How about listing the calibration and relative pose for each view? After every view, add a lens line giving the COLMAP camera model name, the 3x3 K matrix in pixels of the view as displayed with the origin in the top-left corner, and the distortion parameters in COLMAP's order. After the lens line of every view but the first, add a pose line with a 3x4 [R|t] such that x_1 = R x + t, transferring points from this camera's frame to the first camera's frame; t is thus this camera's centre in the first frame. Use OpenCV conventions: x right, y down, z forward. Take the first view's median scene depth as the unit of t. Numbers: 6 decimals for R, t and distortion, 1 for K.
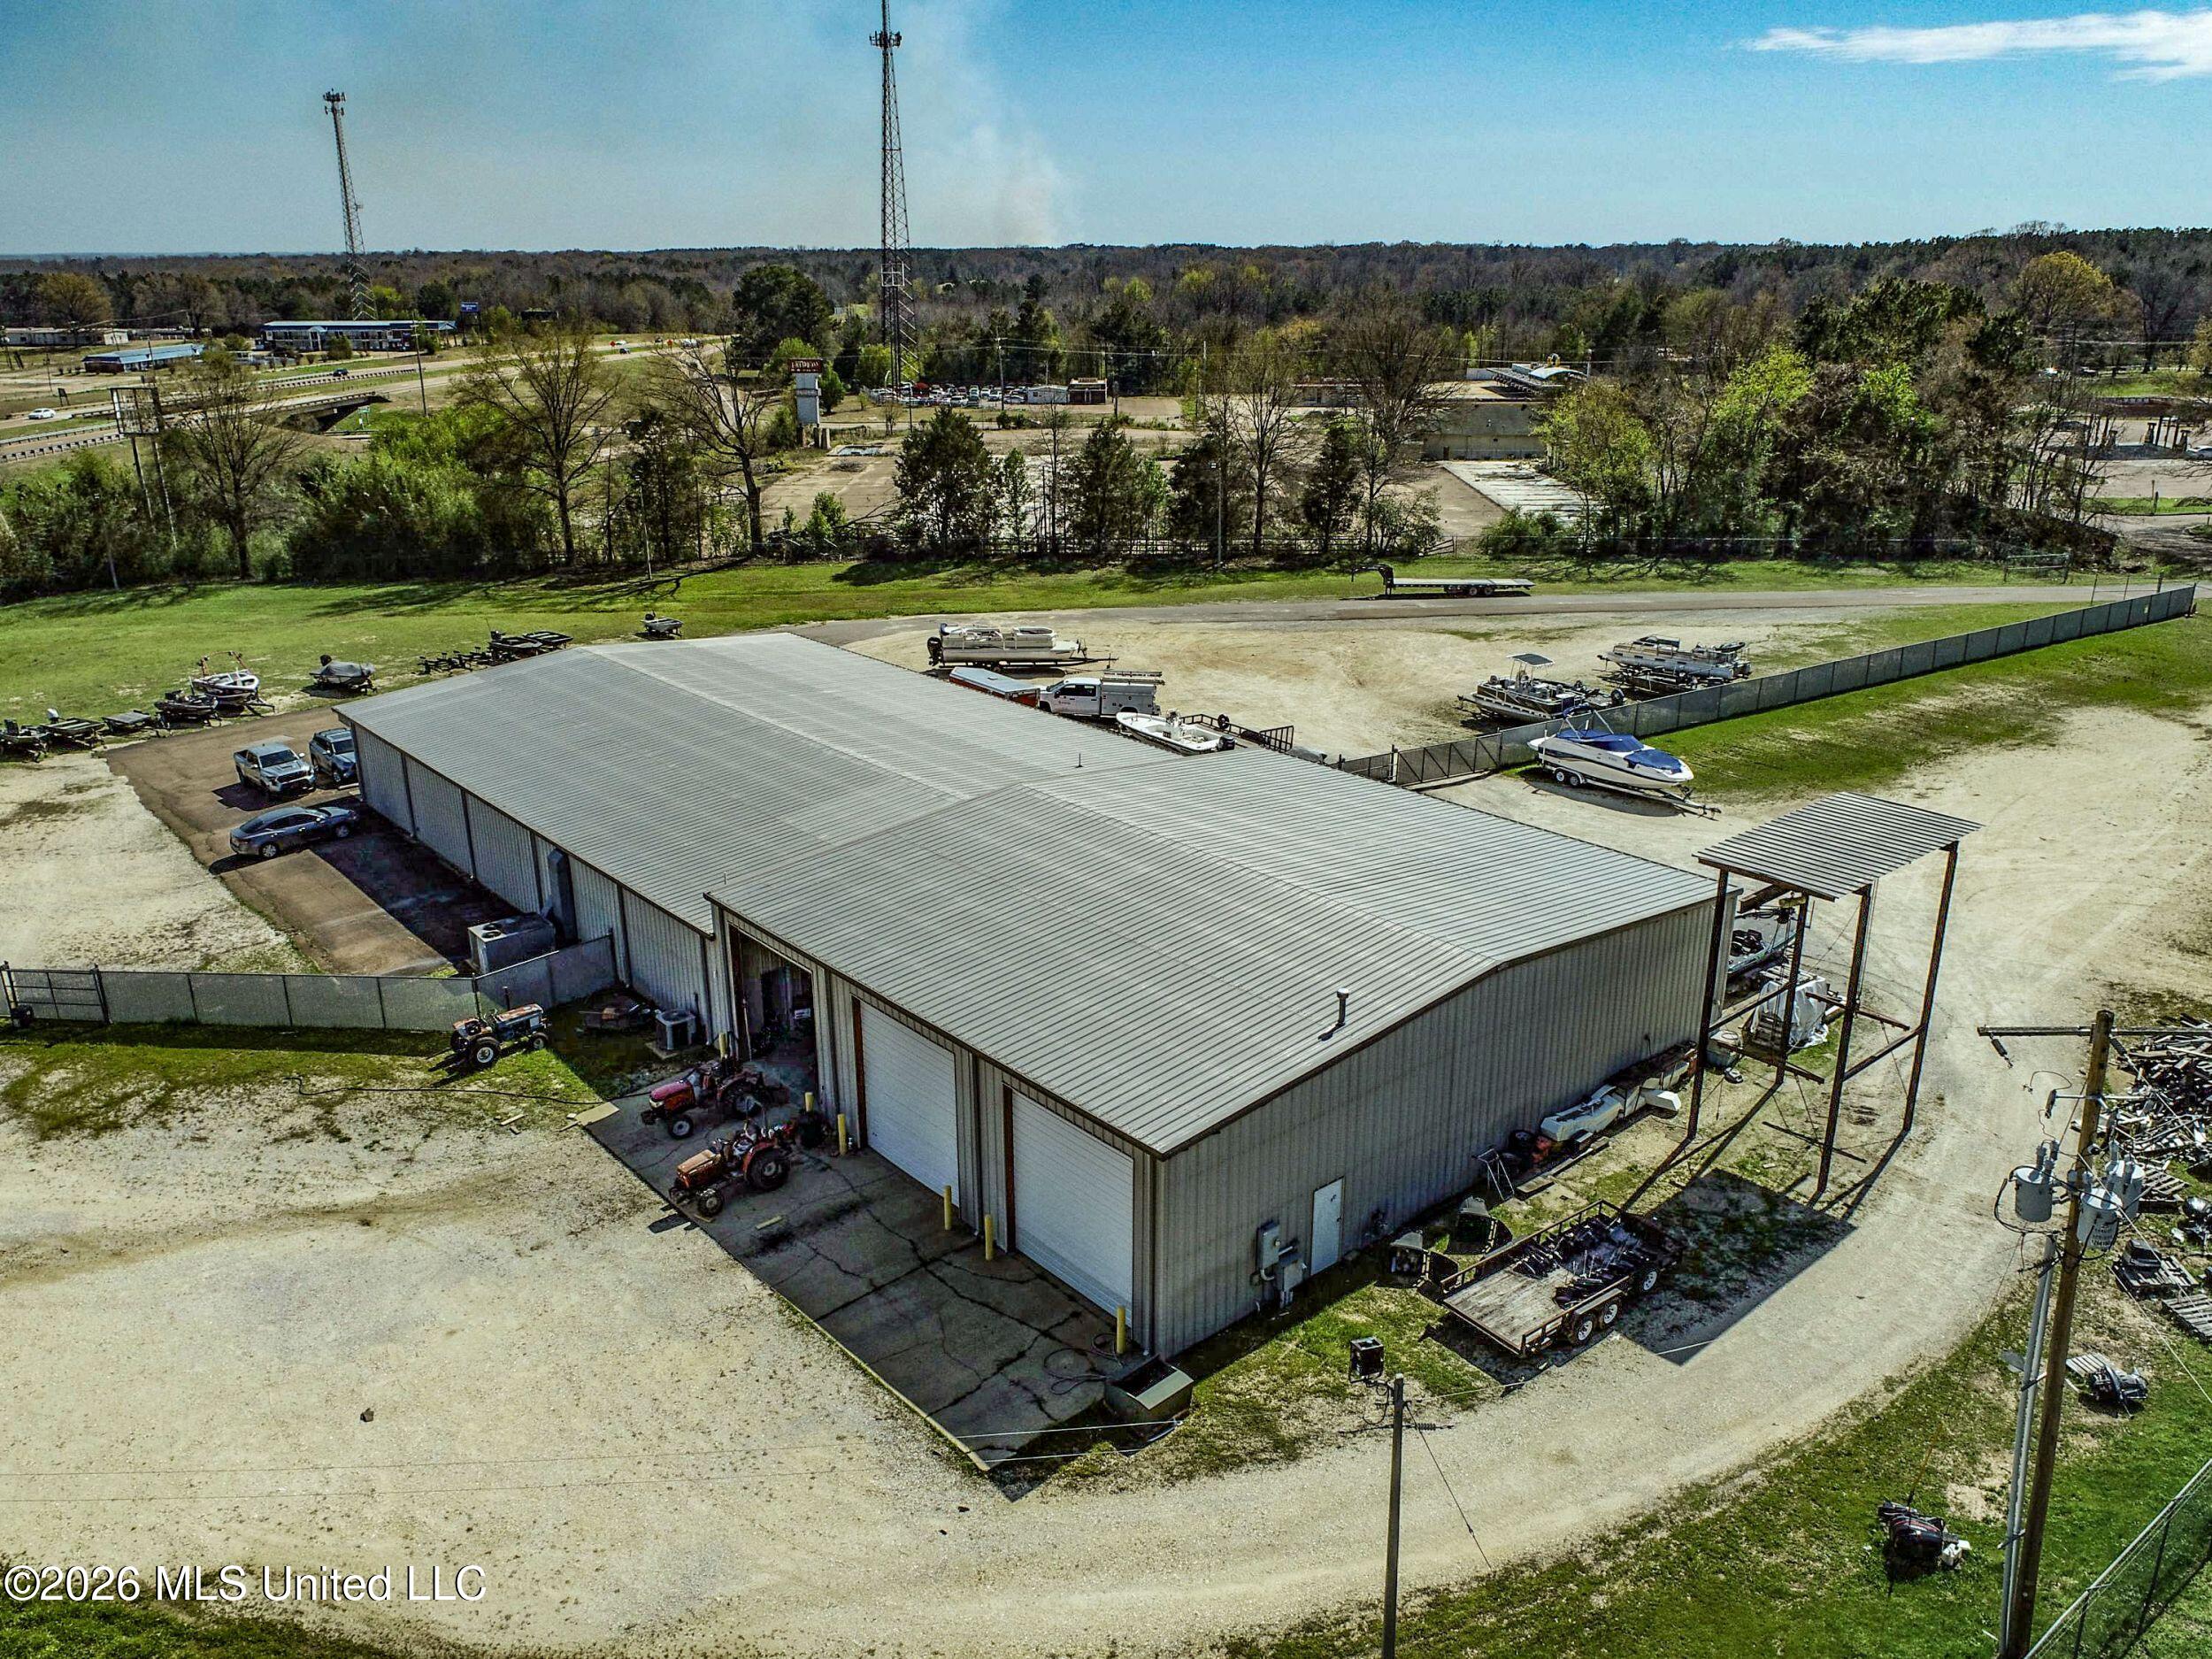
lens RADIAL K [[1676.0, 0, 1089.1], [0, 1676.0, 816.4], [0, 0, 1]] dist [-0.015375, 0.005382]
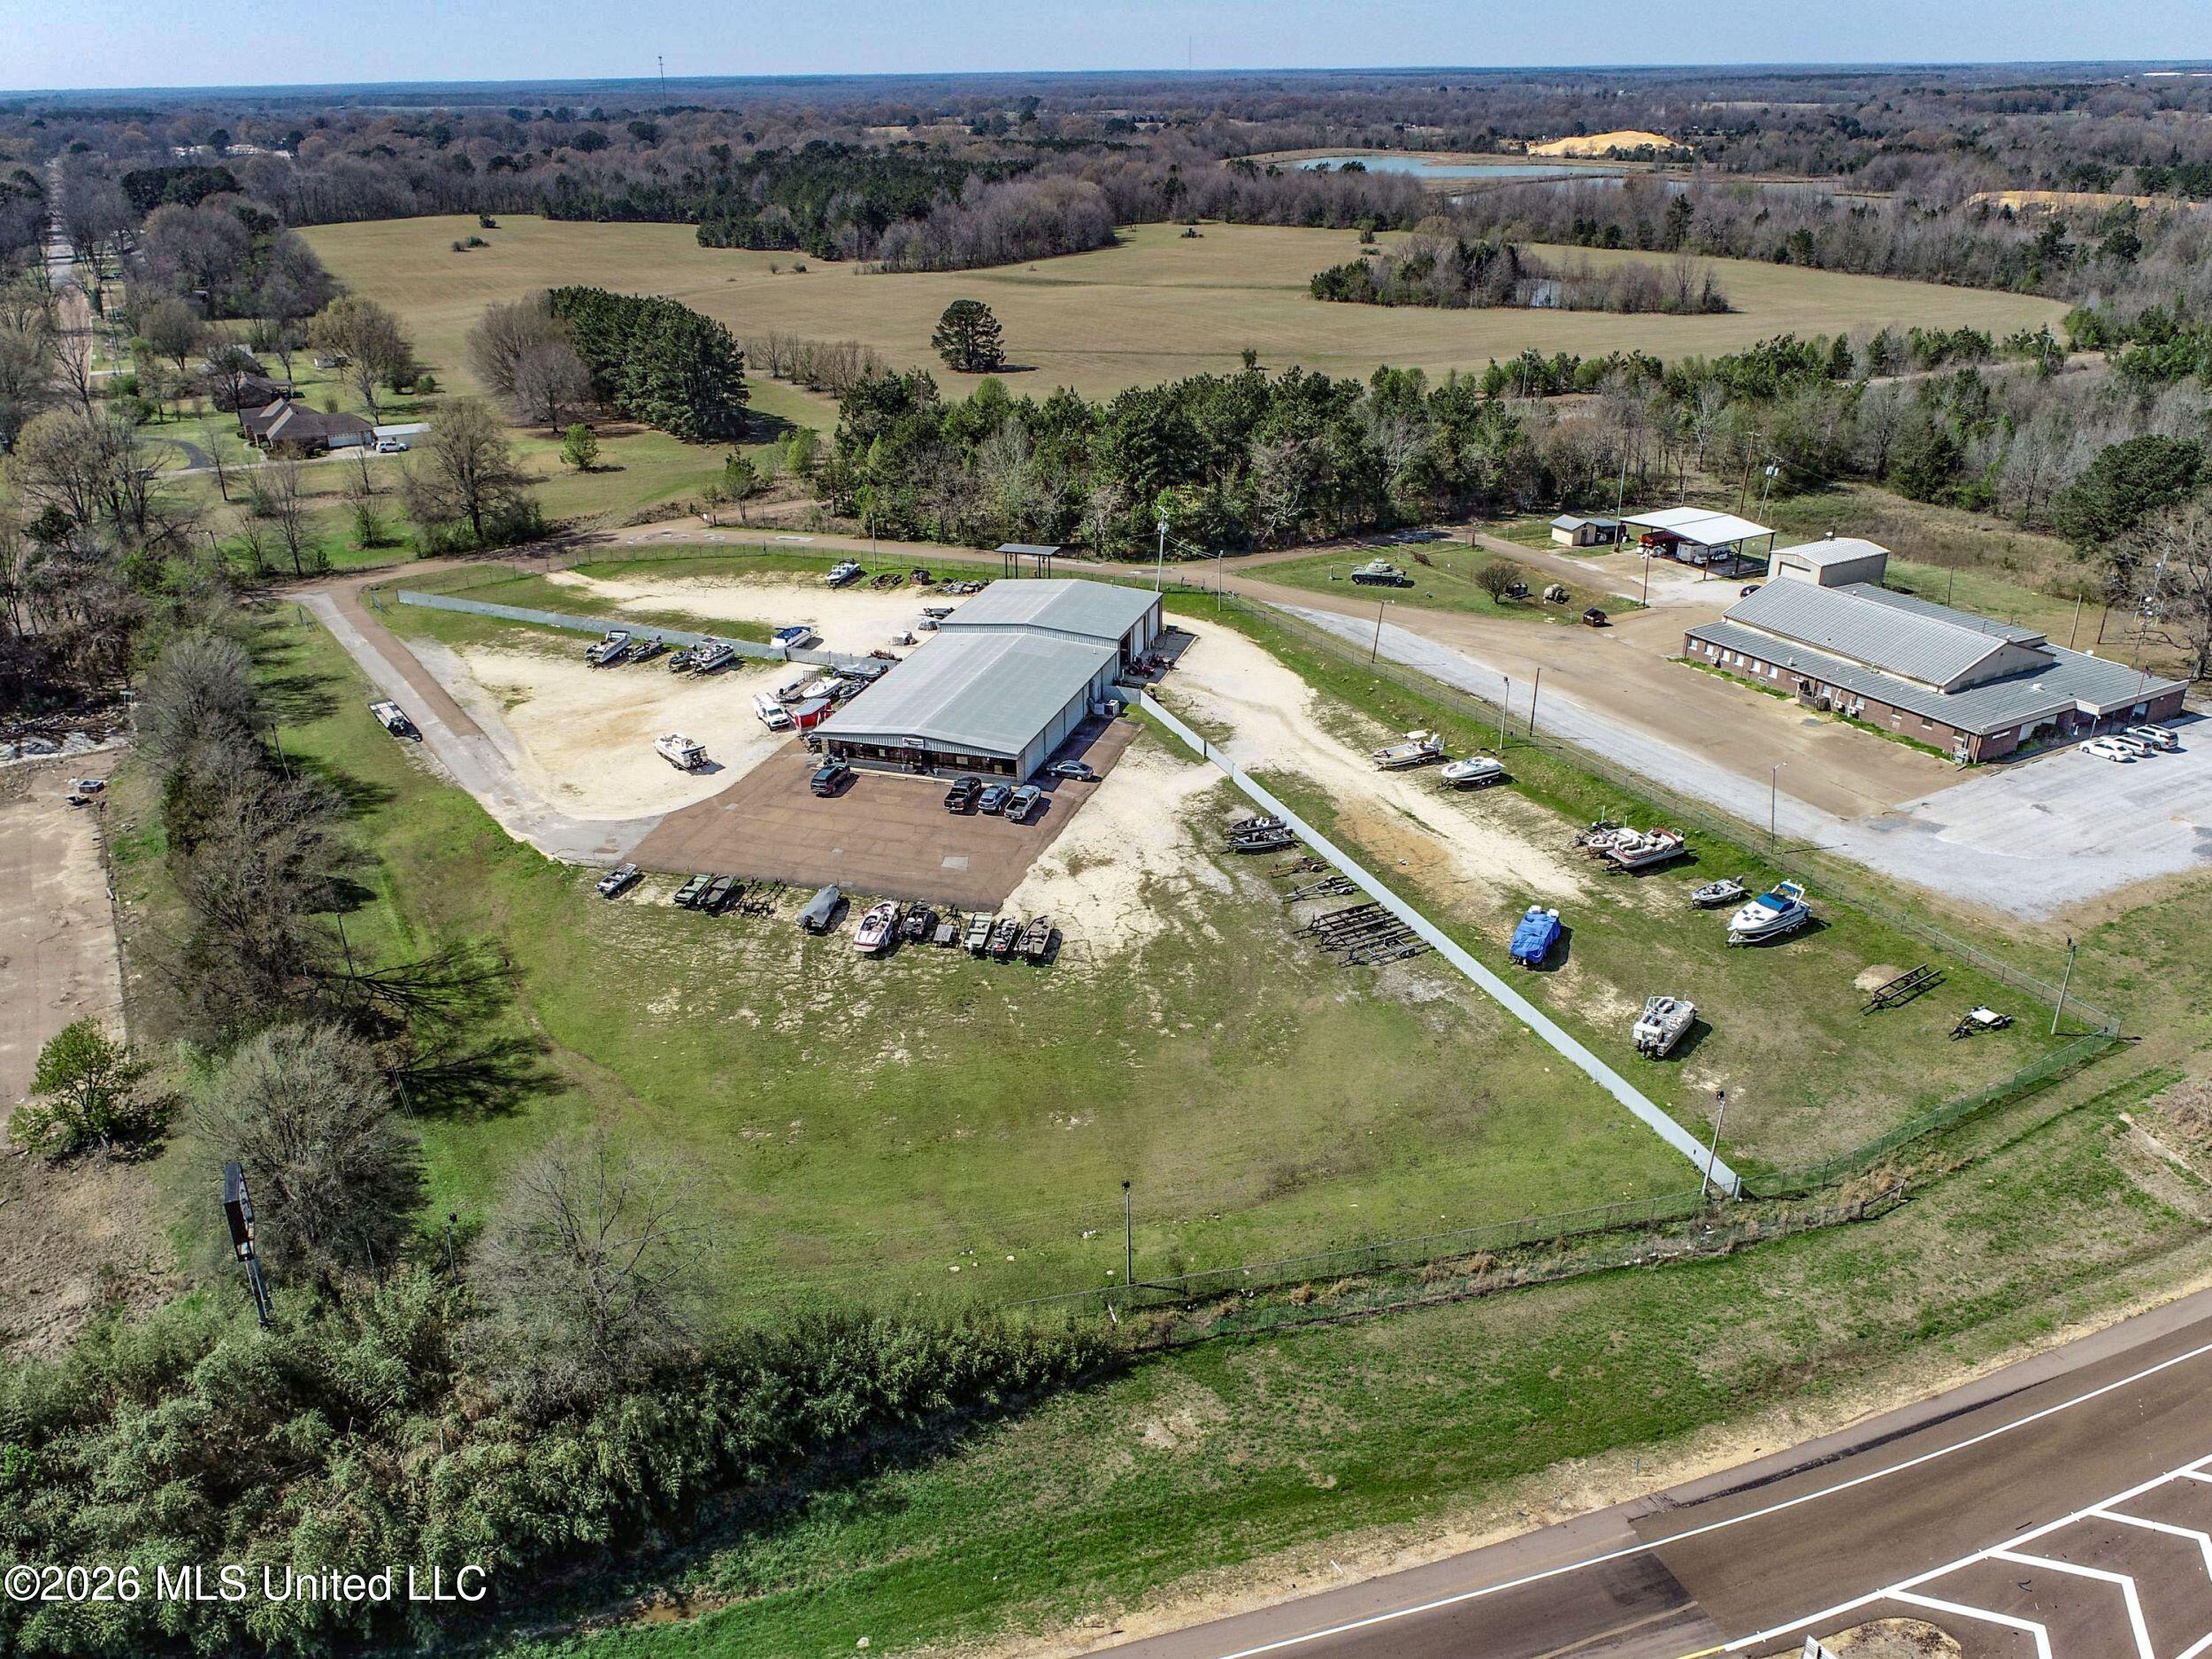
lens RADIAL K [[1676.0, 0, 1103.8], [0, 1676.0, 809.6], [0, 0, 1]] dist [-0.015375, 0.005382]
pose [[-0.528823, -0.336170, 0.779318, -2.685773], [0.285301, 0.794372, 0.536261, -1.386490], [-0.799343, 0.505928, -0.324172, 1.947601]]
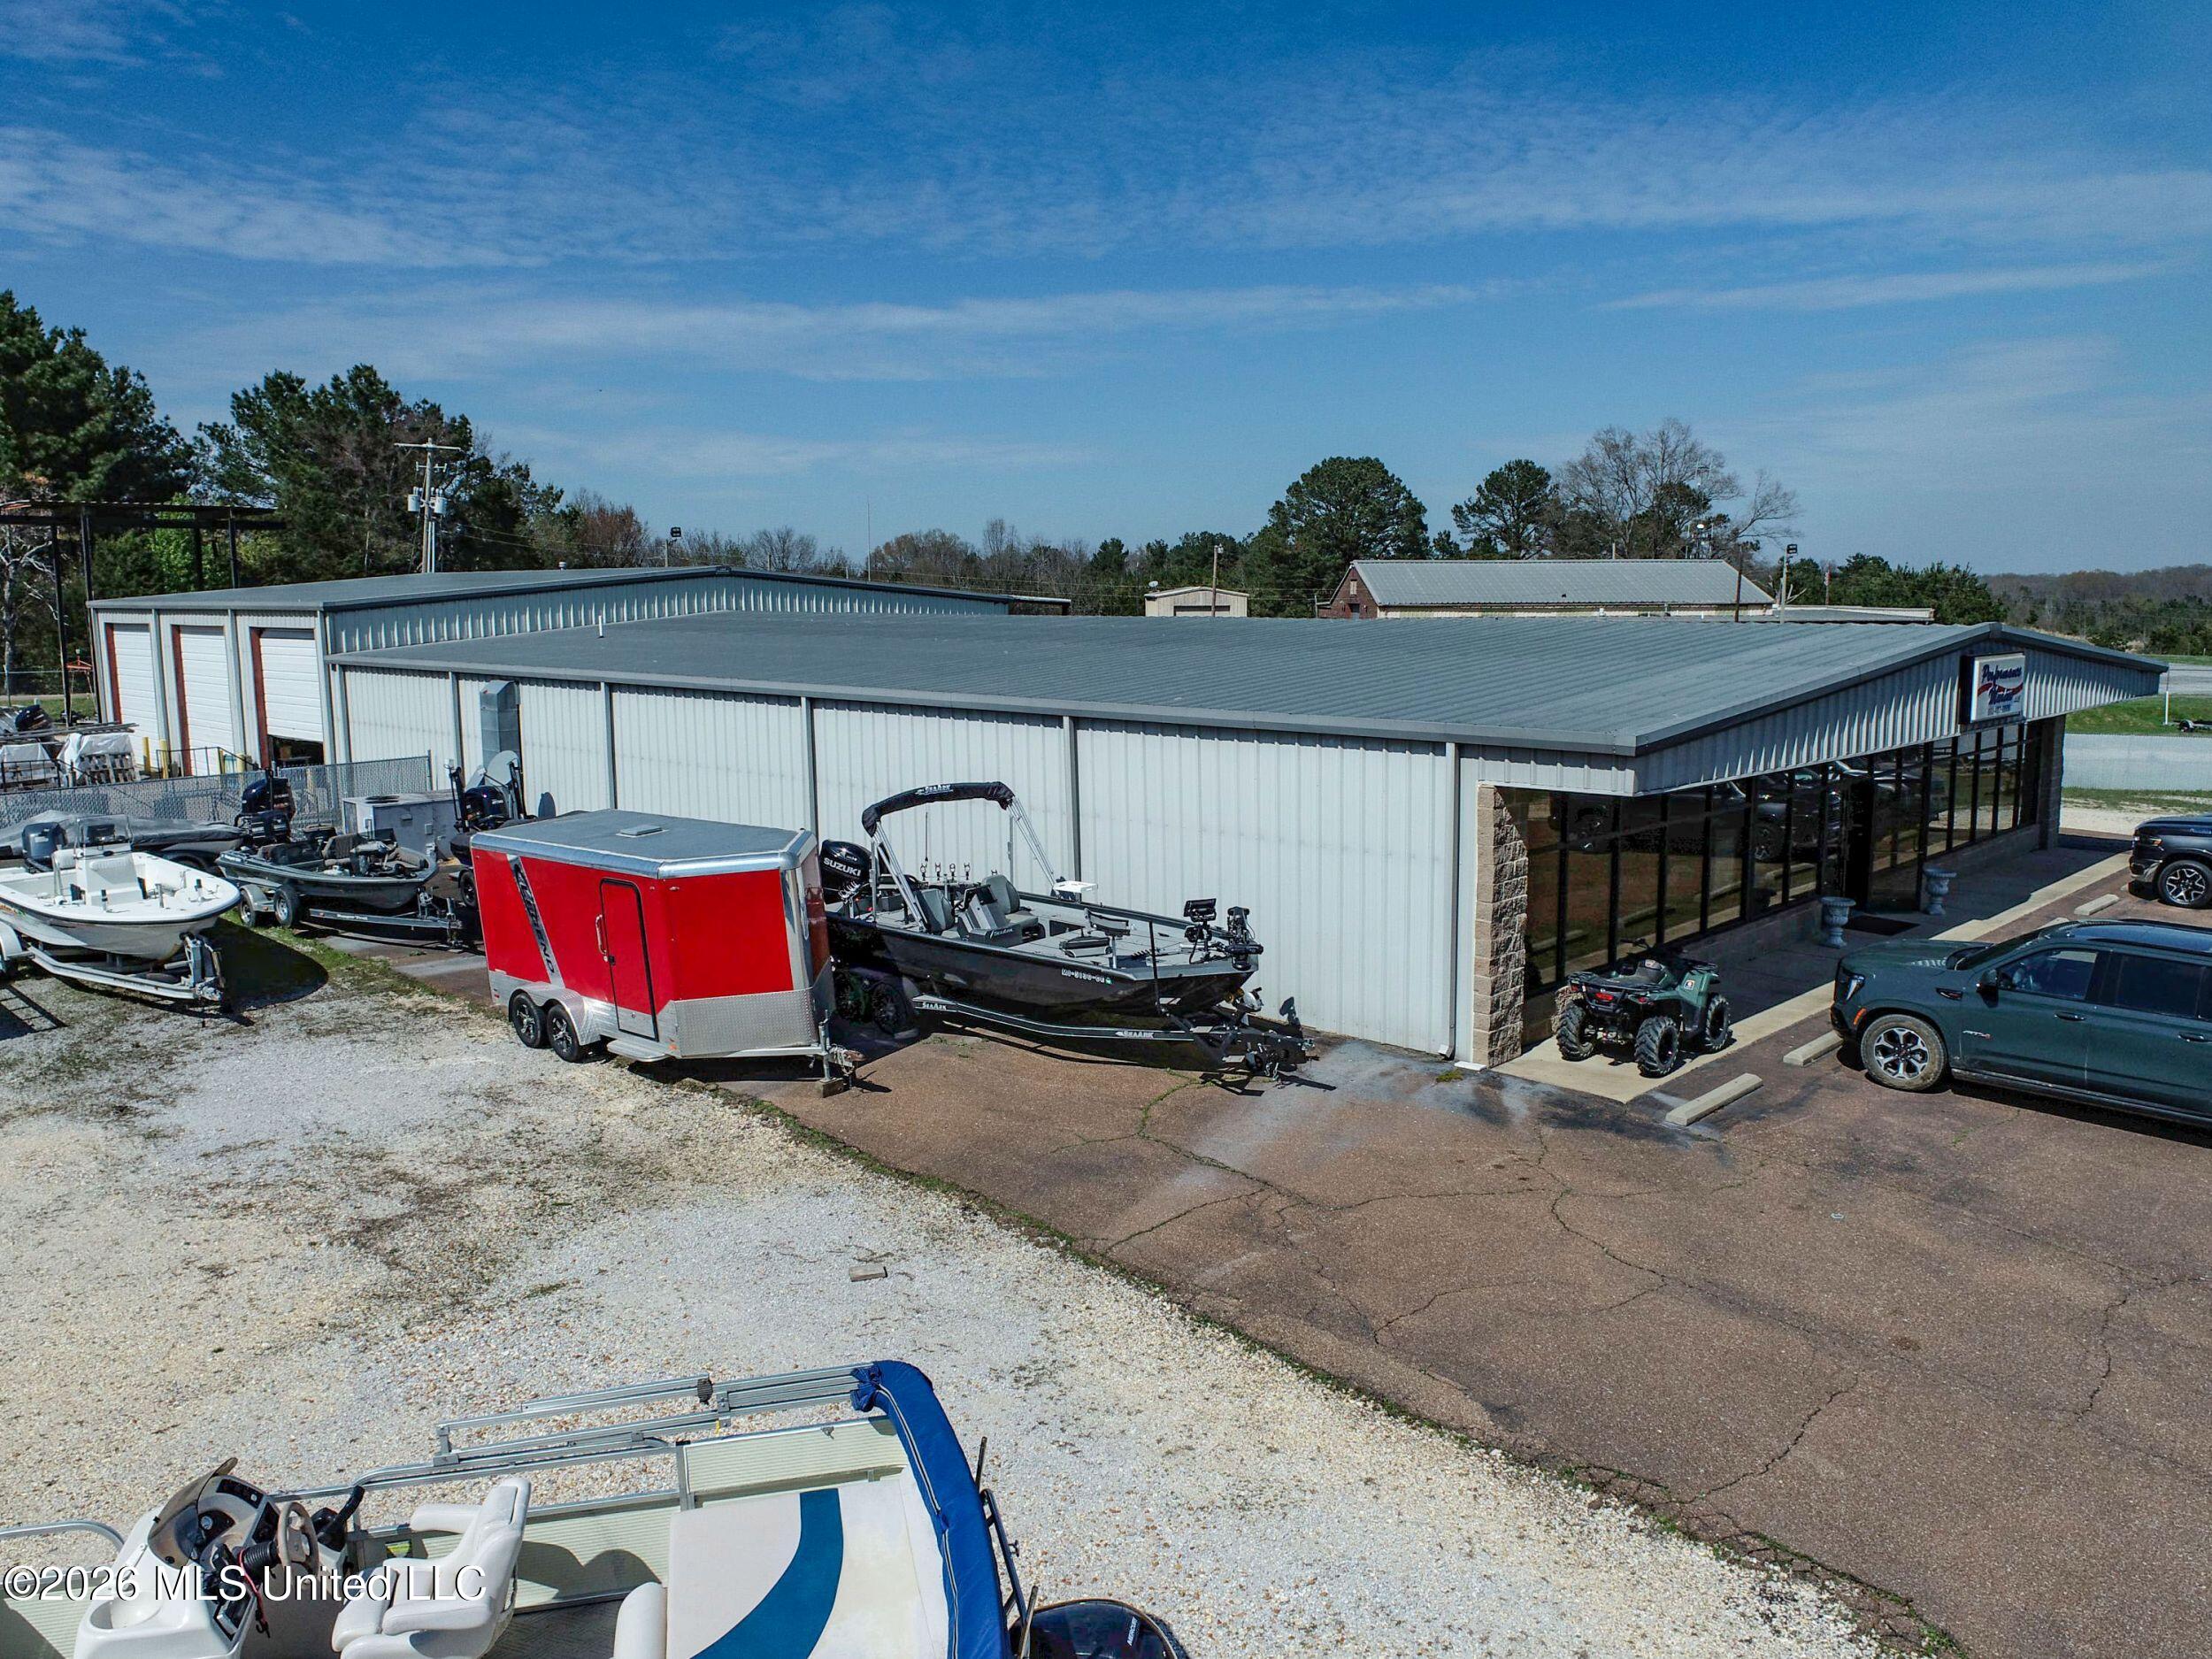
lens RADIAL K [[1676.0, 0, 1112.1], [0, 1676.0, 817.0], [0, 0, 1]] dist [-0.015375, 0.005382]
pose [[-0.994873, 0.021056, -0.098912, -0.135525], [-0.025172, 0.895743, 0.443859, -0.259520], [0.097946, 0.444073, -0.890621, 1.615335]]
